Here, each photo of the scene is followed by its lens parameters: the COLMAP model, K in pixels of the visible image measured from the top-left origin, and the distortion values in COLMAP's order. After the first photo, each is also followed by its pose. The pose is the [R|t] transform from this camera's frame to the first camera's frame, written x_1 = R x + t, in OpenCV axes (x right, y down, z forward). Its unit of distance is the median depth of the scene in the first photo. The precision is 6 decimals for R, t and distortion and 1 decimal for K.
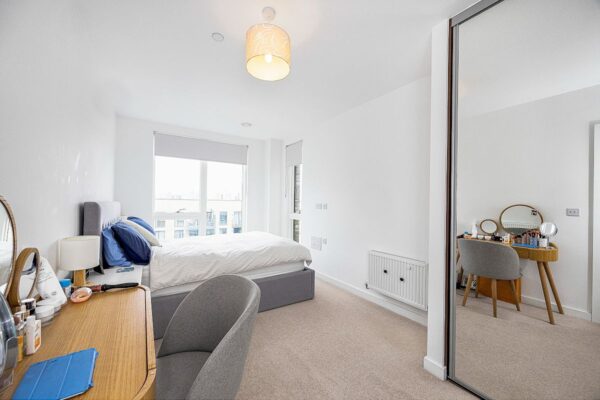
lens RADIAL K [[231.7, 0, 304.7], [0, 231.7, 198.6], [0, 0, 1]] dist [-0.001634, -0.000107]
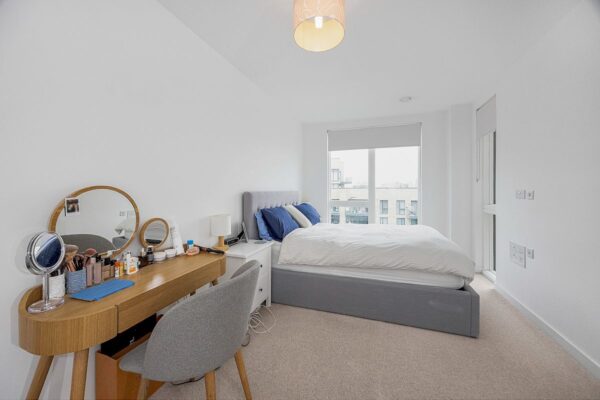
lens RADIAL K [[235.0, 0, 302.6], [0, 235.0, 191.0], [0, 0, 1]] dist [-0.000877, -0.000156]
pose [[0.608267, -0.012128, -0.793640, 0.204688], [0.026363, 0.999640, 0.004930, 0.004904], [0.793295, -0.023922, 0.608368, 0.170123]]
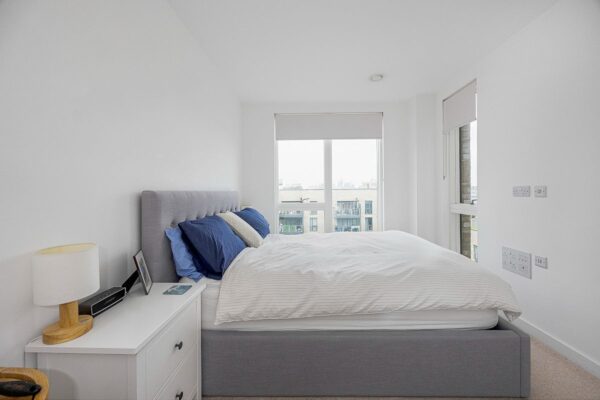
lens RADIAL K [[235.0, 0, 302.6], [0, 235.0, 191.0], [0, 0, 1]] dist [-0.000877, -0.000156]
pose [[0.814965, -0.024670, -0.578984, -0.032529], [0.033621, 0.999423, 0.004740, 0.012664], [0.578534, -0.023329, 0.815325, 0.297854]]
